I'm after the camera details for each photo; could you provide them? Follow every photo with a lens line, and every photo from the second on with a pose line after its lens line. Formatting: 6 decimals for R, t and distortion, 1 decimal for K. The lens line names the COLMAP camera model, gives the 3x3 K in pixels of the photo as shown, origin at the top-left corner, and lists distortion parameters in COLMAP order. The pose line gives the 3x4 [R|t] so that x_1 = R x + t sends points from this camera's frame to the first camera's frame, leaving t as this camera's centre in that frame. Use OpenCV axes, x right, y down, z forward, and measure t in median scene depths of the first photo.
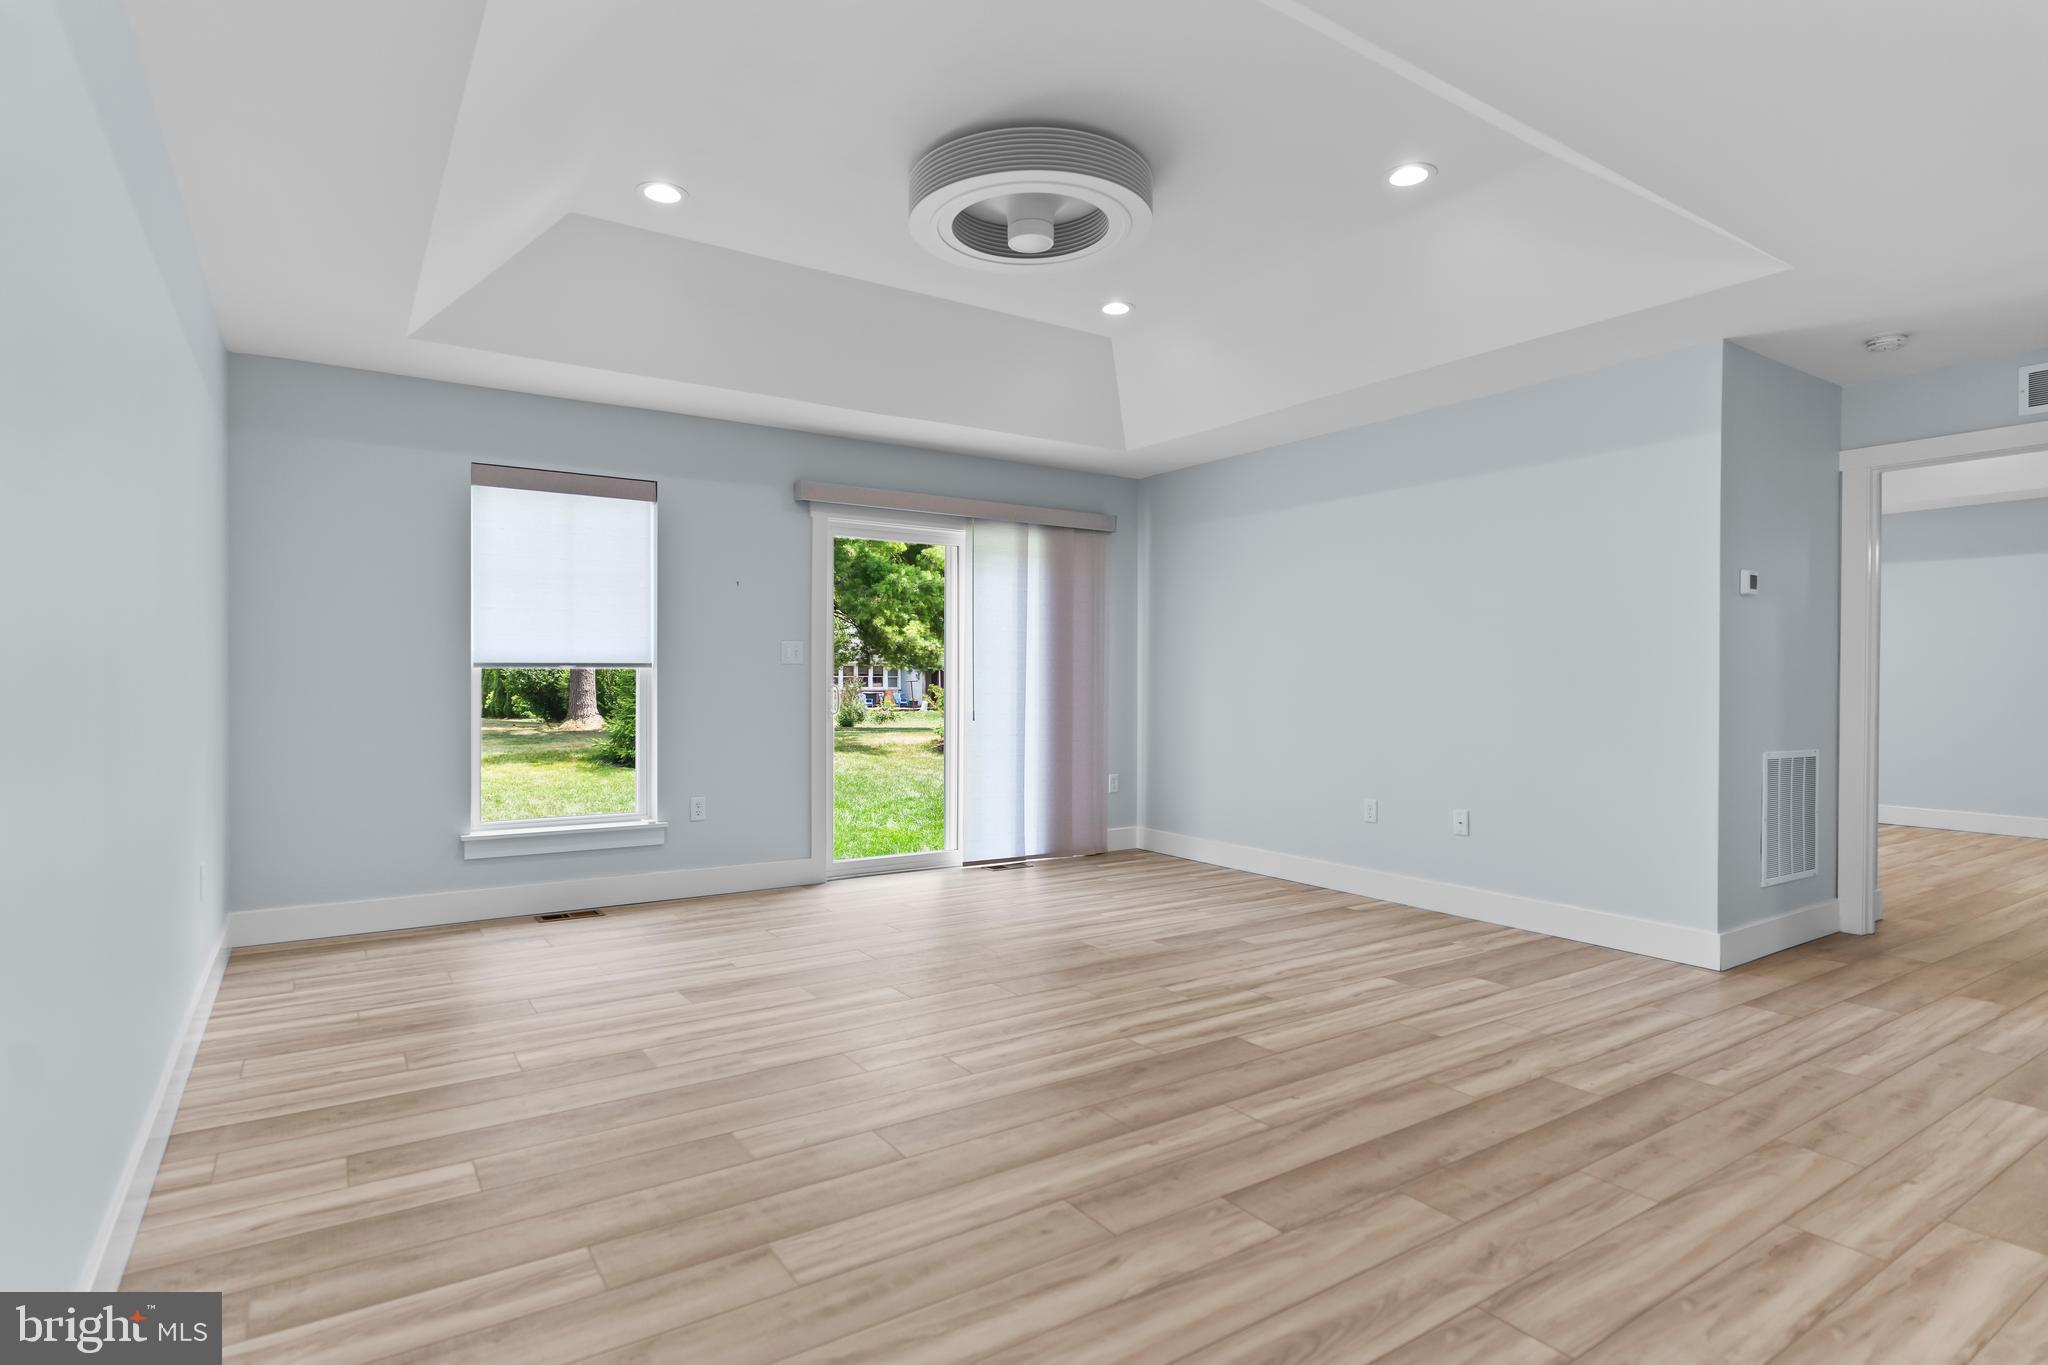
lens RADIAL K [[1051.7, 0, 1015.3], [0, 1051.7, 687.1], [0, 0, 1]] dist [-0.003538, 0.001101]
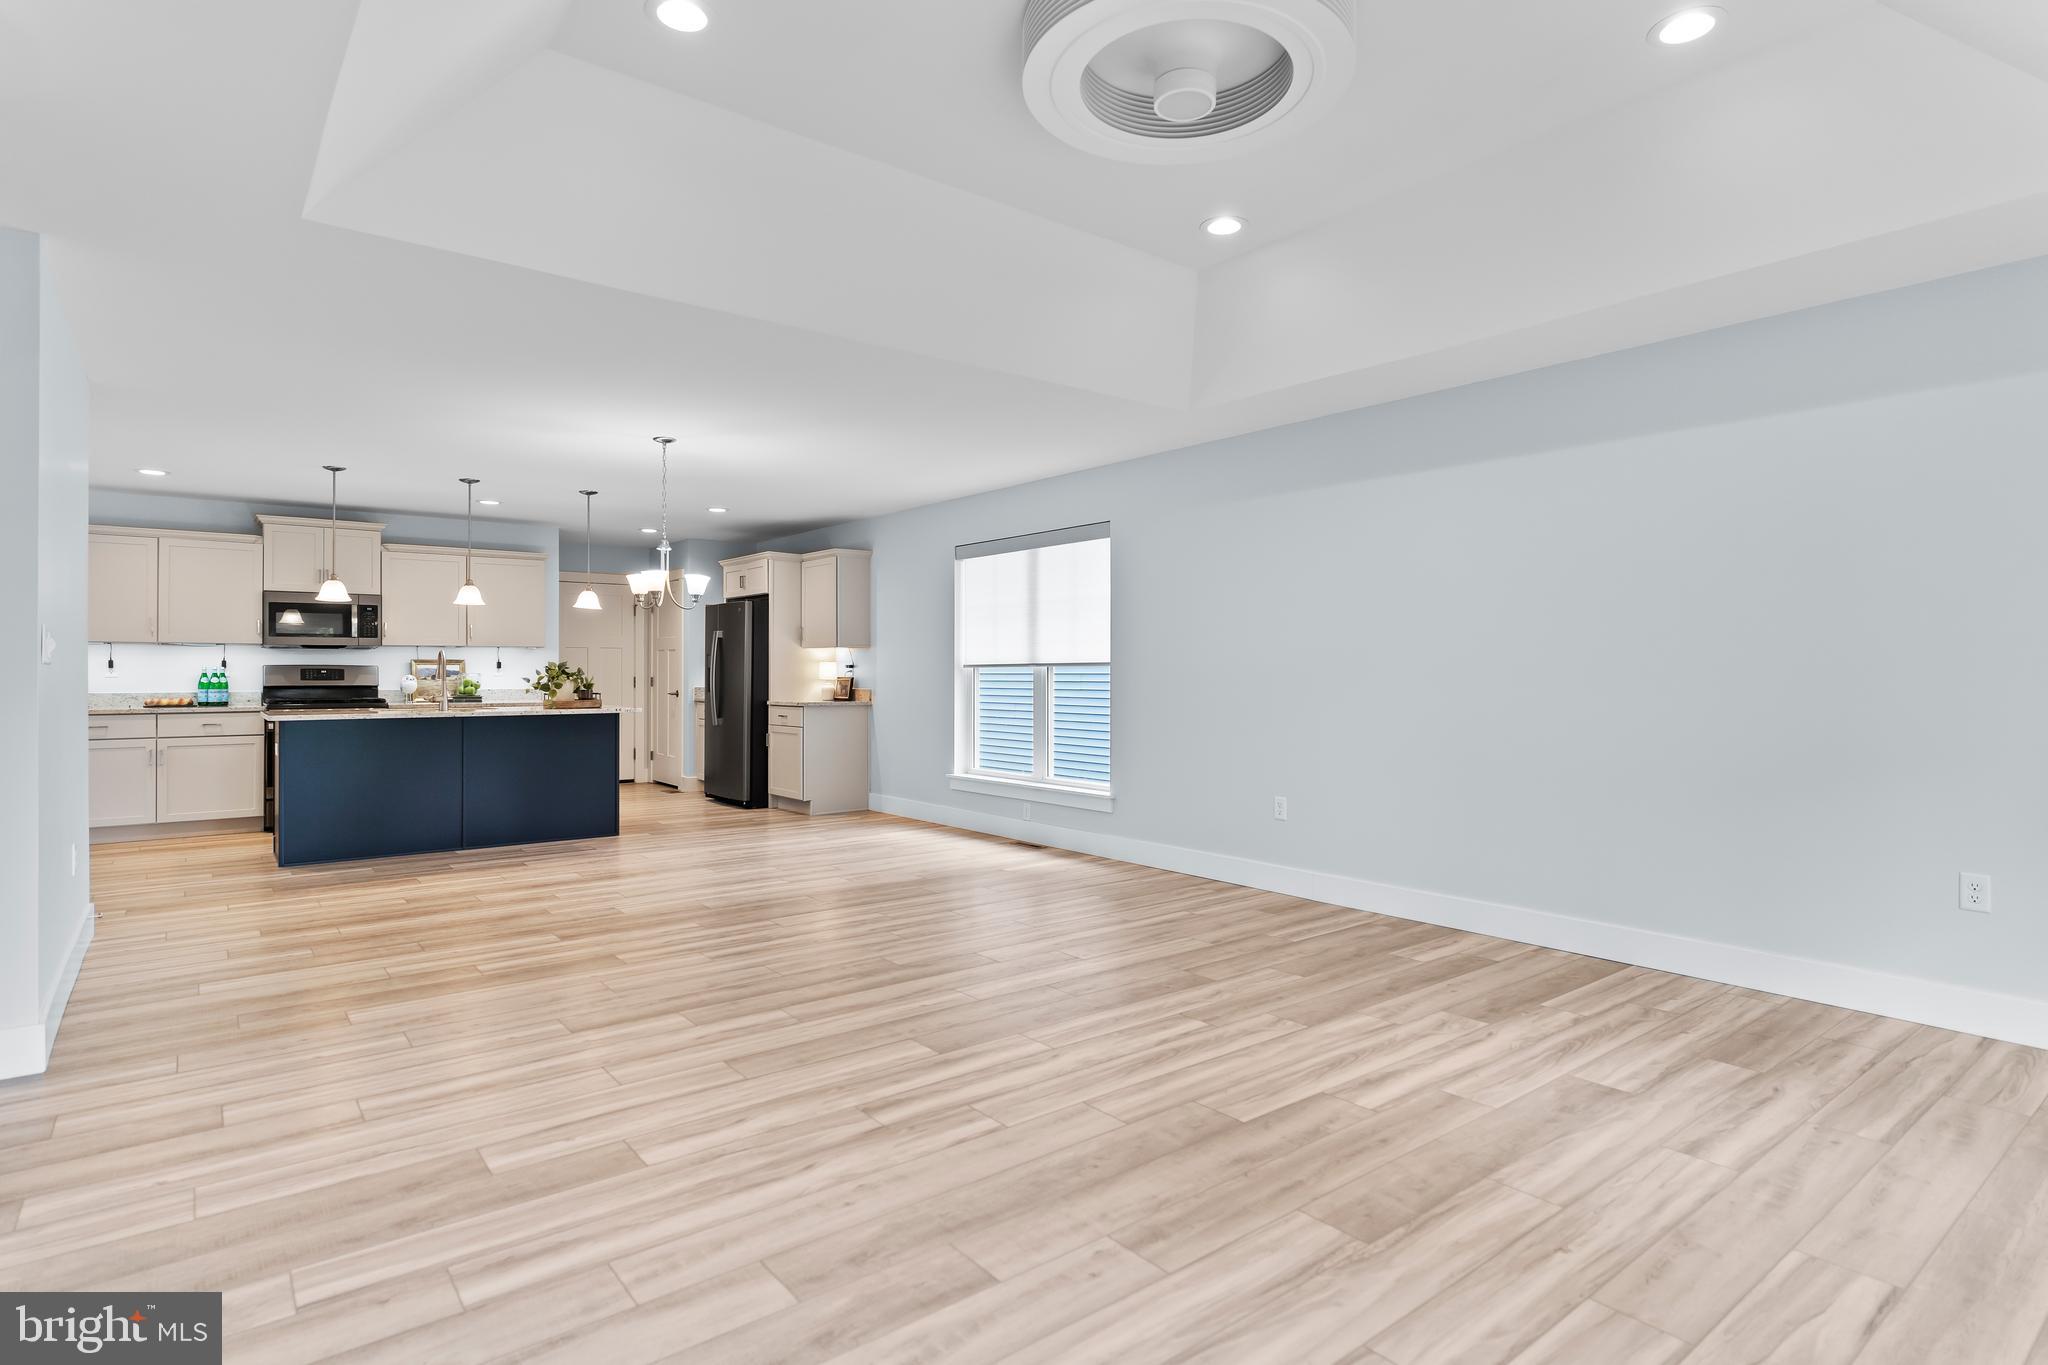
lens RADIAL K [[1056.0, 0, 1016.8], [0, 1056.0, 684.1], [0, 0, 1]] dist [-0.002371, -0.000653]
pose [[-0.996983, -0.003330, -0.077543, 0.173068], [-0.004724, 0.999830, 0.017803, -0.021546], [0.077470, 0.018116, -0.996830, 1.576018]]
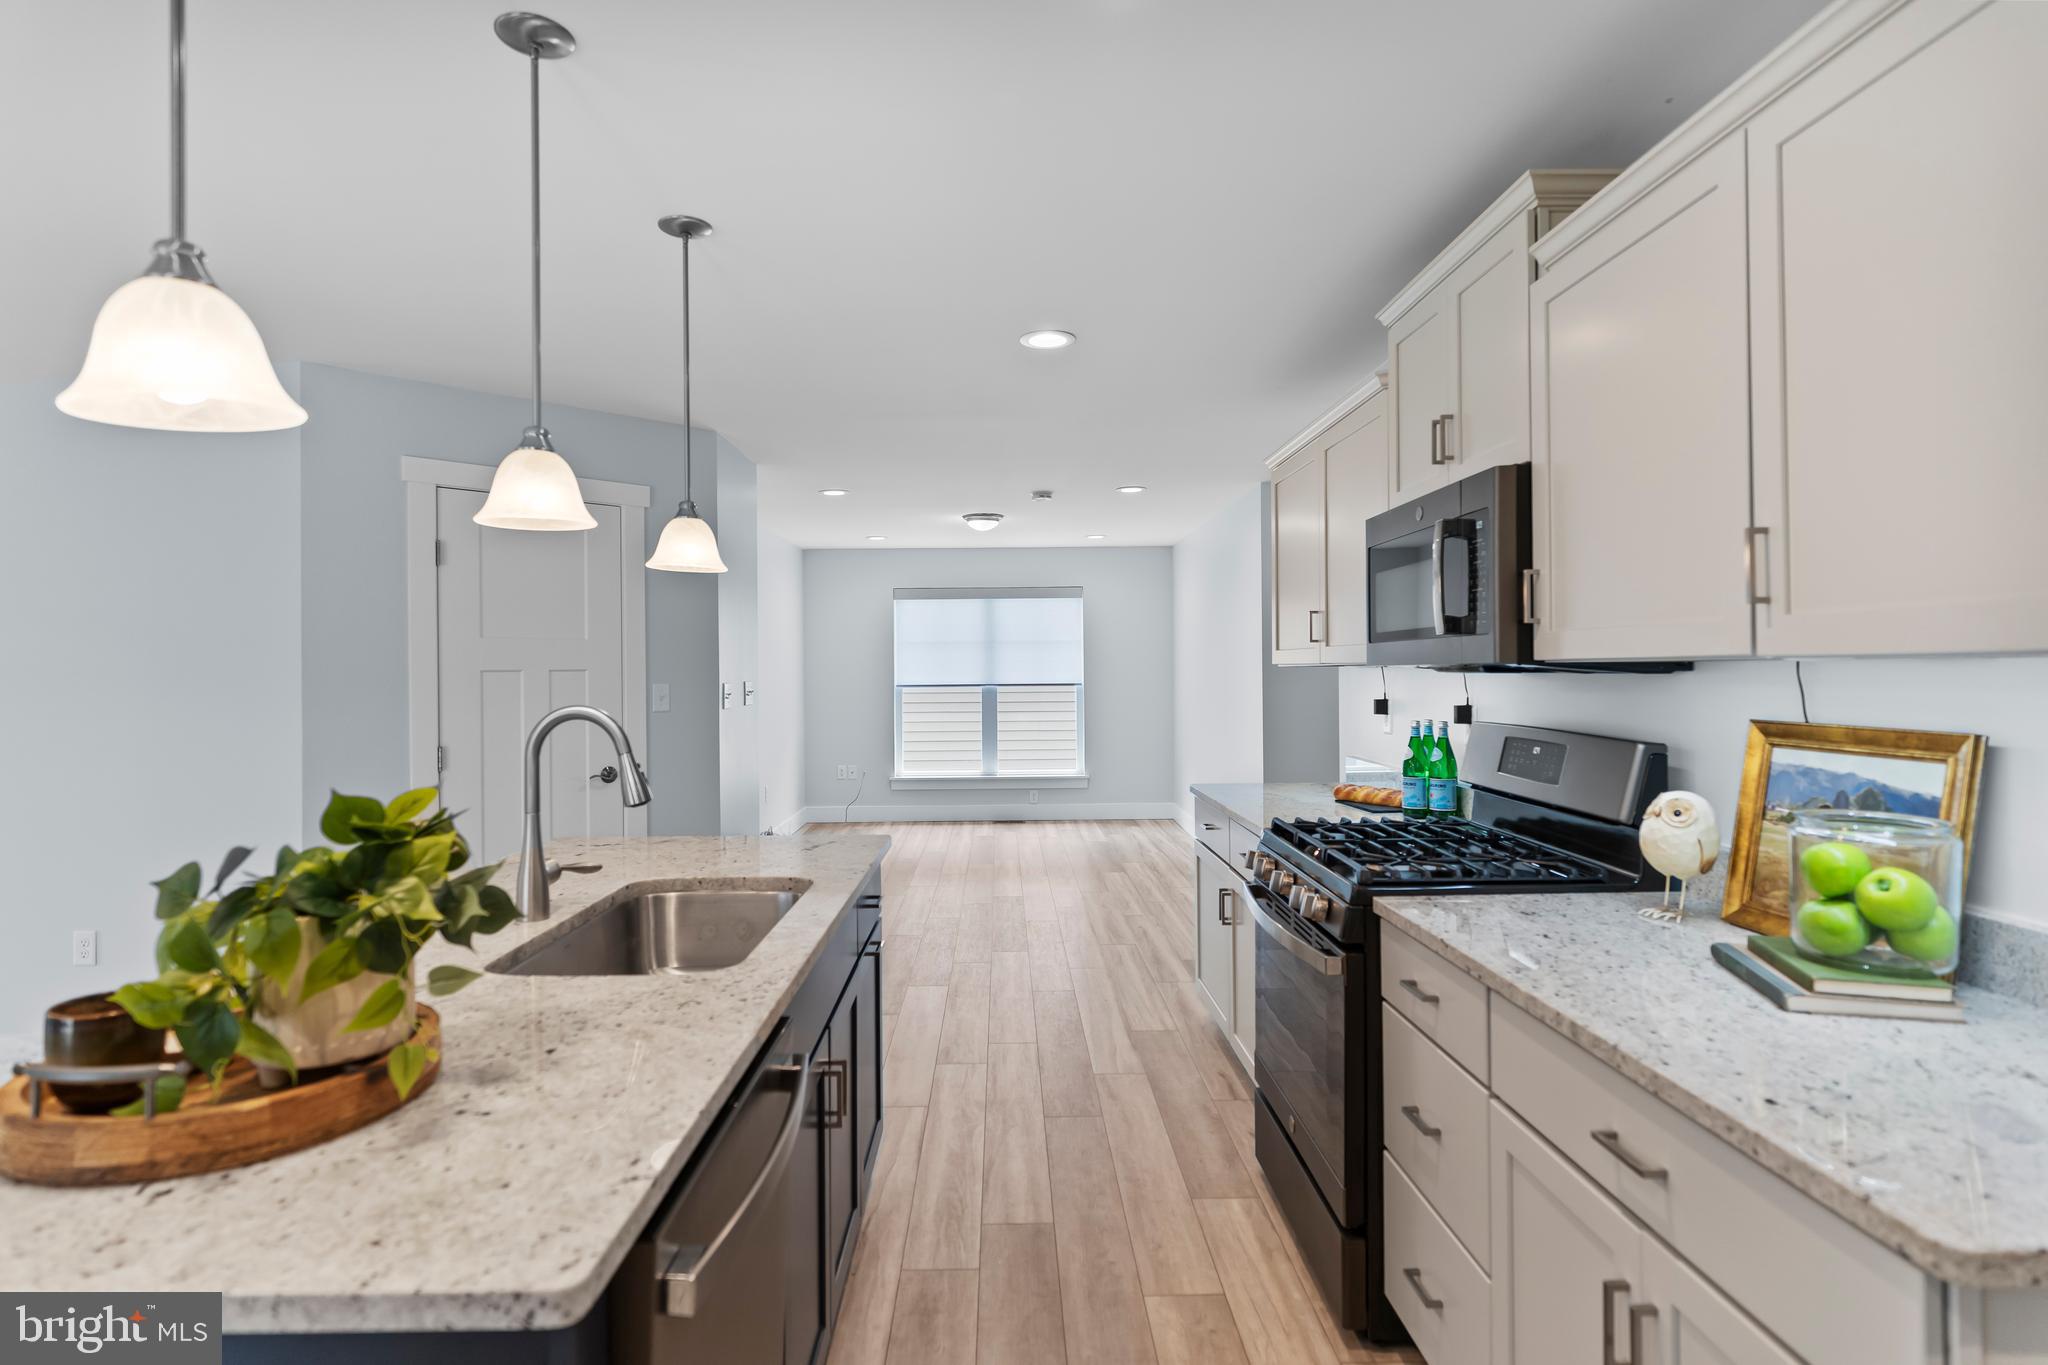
lens RADIAL K [[1046.7, 0, 1008.8], [0, 1046.7, 667.3], [0, 0, 1]] dist [-0.000266, -0.000371]
pose [[0.547217, -0.009022, 0.836942, 0.675084], [0.018002, 0.999837, -0.000992, -0.054981], [-0.836797, 0.015609, 0.547290, -0.608862]]
